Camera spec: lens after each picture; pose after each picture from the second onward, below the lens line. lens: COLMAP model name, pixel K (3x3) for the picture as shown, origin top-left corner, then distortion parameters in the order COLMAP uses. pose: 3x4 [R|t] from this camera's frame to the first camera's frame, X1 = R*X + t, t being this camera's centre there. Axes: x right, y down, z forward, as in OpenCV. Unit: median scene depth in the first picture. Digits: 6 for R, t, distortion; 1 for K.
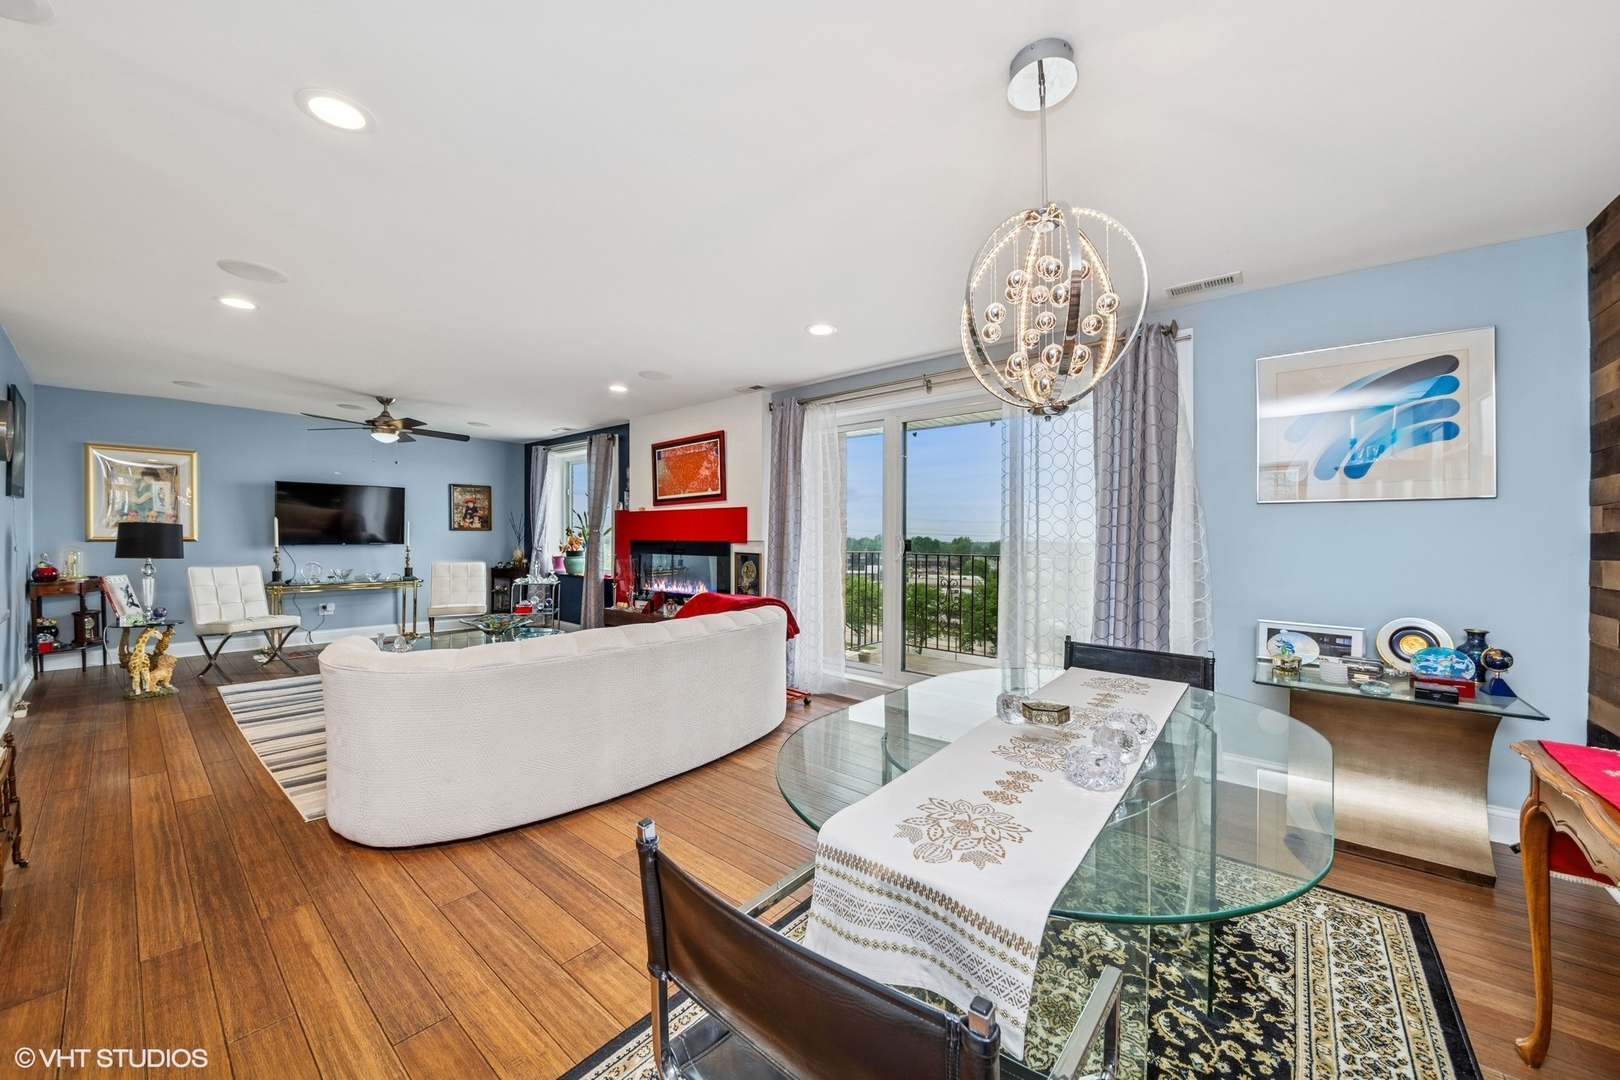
lens RADIAL K [[580.0, 0, 801.7], [0, 580.0, 541.7], [0, 0, 1]] dist [-0.020014, 0.000015]
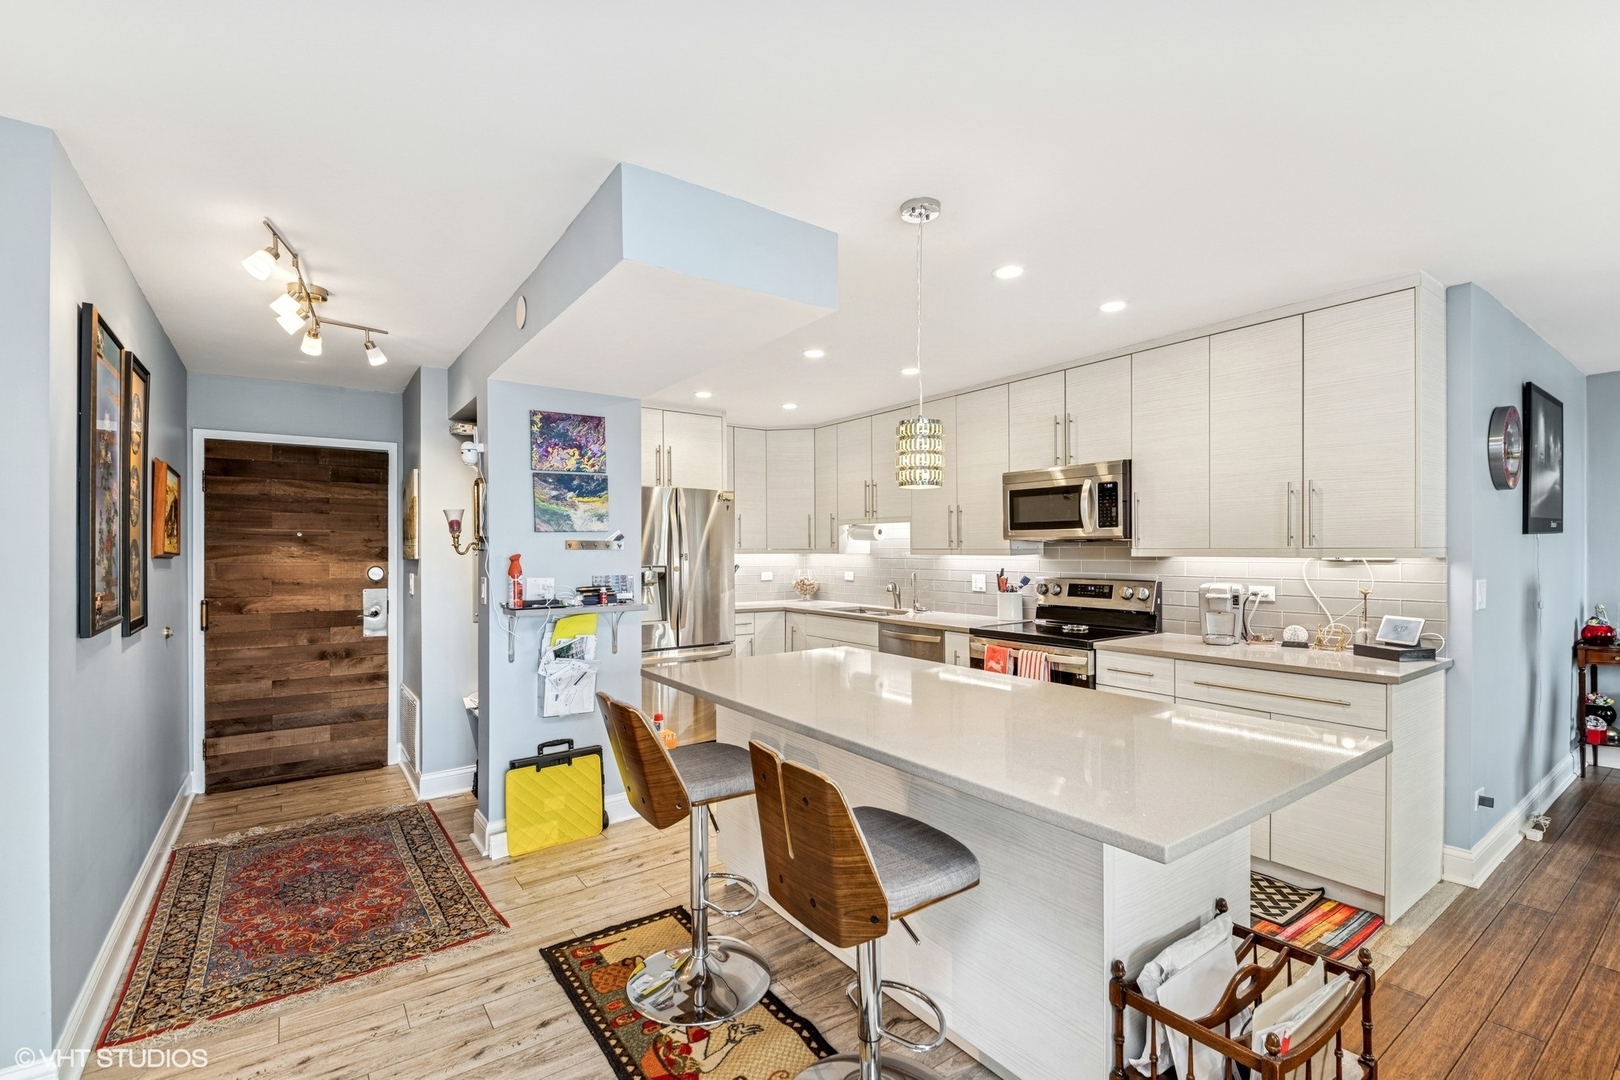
lens RADIAL K [[723.9, 0, 812.5], [0, 723.9, 551.5], [0, 0, 1]] dist [-0.014830, -0.000495]
pose [[-0.253011, -0.007678, -0.967433, -0.184218], [-0.005873, 0.999962, -0.006400, -0.032495], [0.967445, 0.004062, -0.253047, 0.220195]]
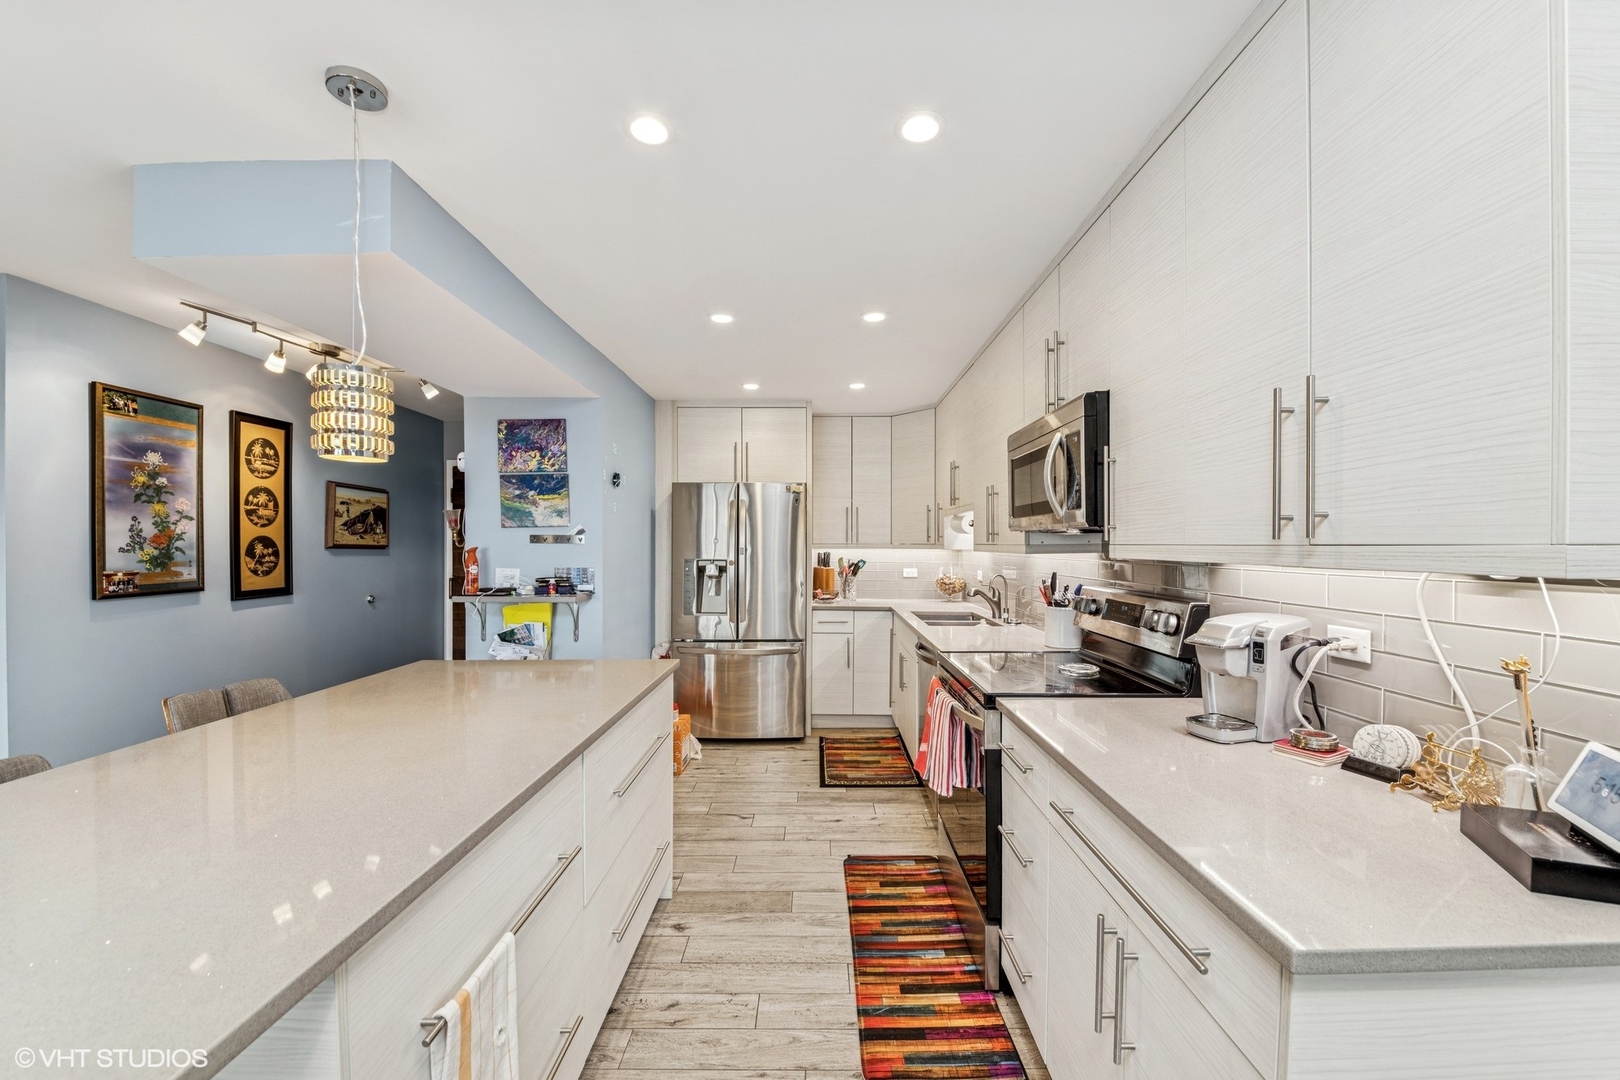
lens RADIAL K [[636.7, 0, 812.1], [0, 636.7, 543.3], [0, 0, 1]] dist [-0.014113, -0.002308]
pose [[-0.768090, -0.013134, -0.640207, -0.659075], [-0.013418, 0.999900, -0.004415, -0.039284], [0.640201, 0.005199, -0.768190, 0.566728]]
